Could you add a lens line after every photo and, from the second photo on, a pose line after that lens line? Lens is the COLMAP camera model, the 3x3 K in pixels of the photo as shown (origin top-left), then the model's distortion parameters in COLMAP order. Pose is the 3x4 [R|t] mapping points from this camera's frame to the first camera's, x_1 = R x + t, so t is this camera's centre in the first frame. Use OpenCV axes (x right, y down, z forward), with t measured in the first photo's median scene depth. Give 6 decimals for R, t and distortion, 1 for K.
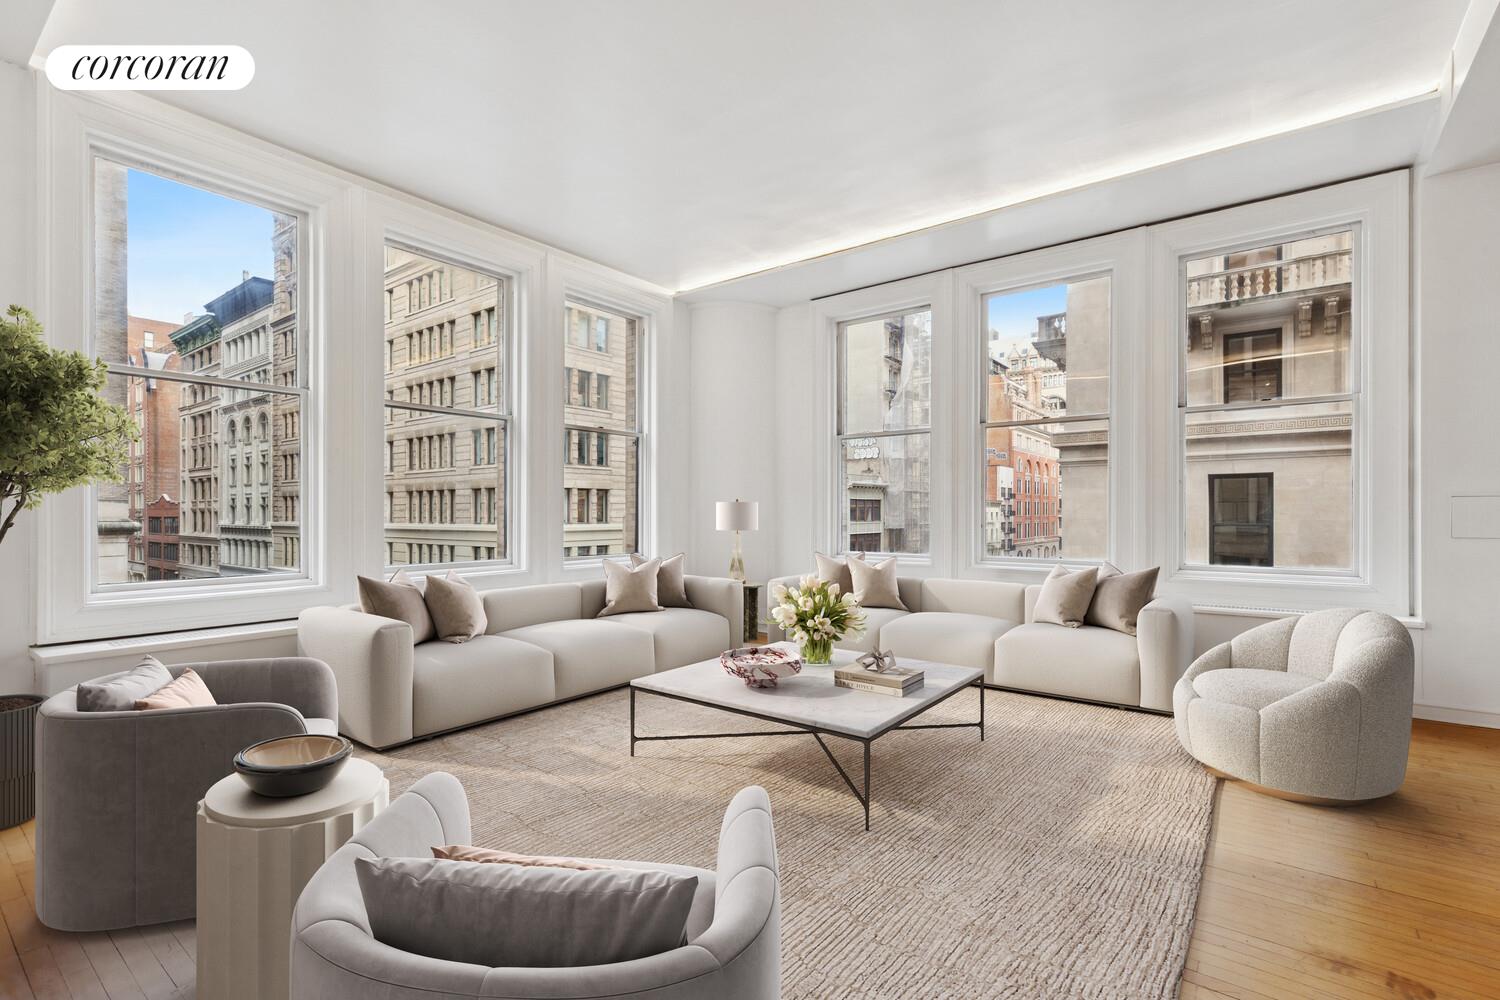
lens RADIAL K [[684.2, 0, 762.1], [0, 684.2, 505.9], [0, 0, 1]] dist [-0.000493, -0.000188]
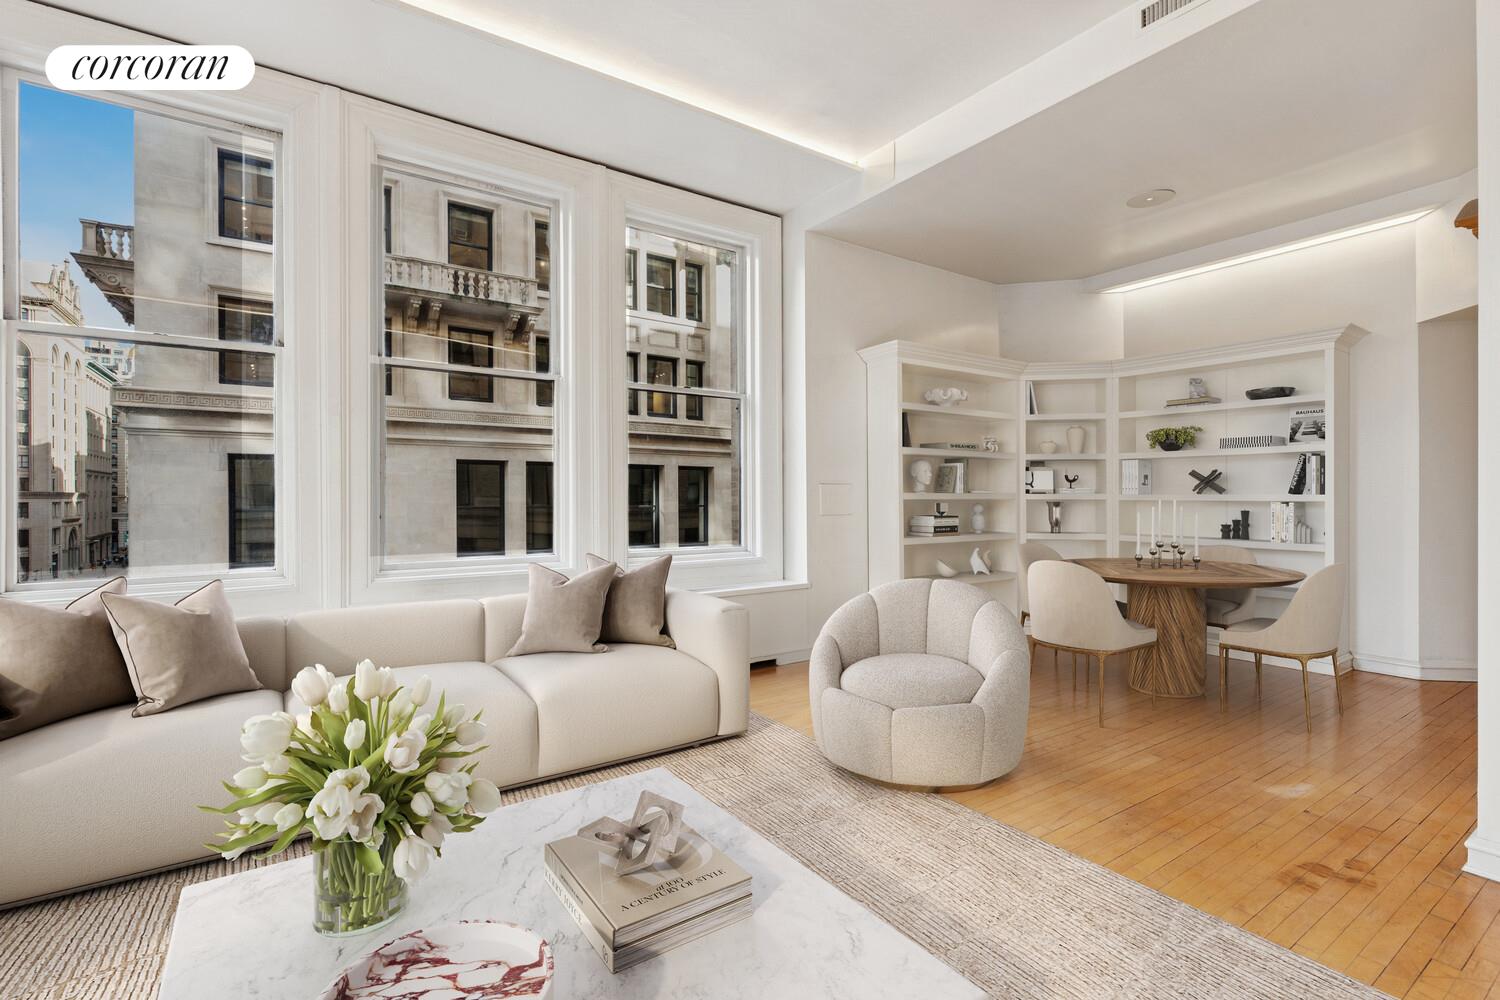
lens RADIAL K [[684.2, 0, 787.5], [0, 684.2, 496.6], [0, 0, 1]] dist [-0.000493, -0.000188]
pose [[0.318894, -0.001006, 0.947790, -0.037963], [-0.008779, 0.999953, 0.004015, 0.000764], [-0.947750, -0.009601, 0.318870, 0.100496]]
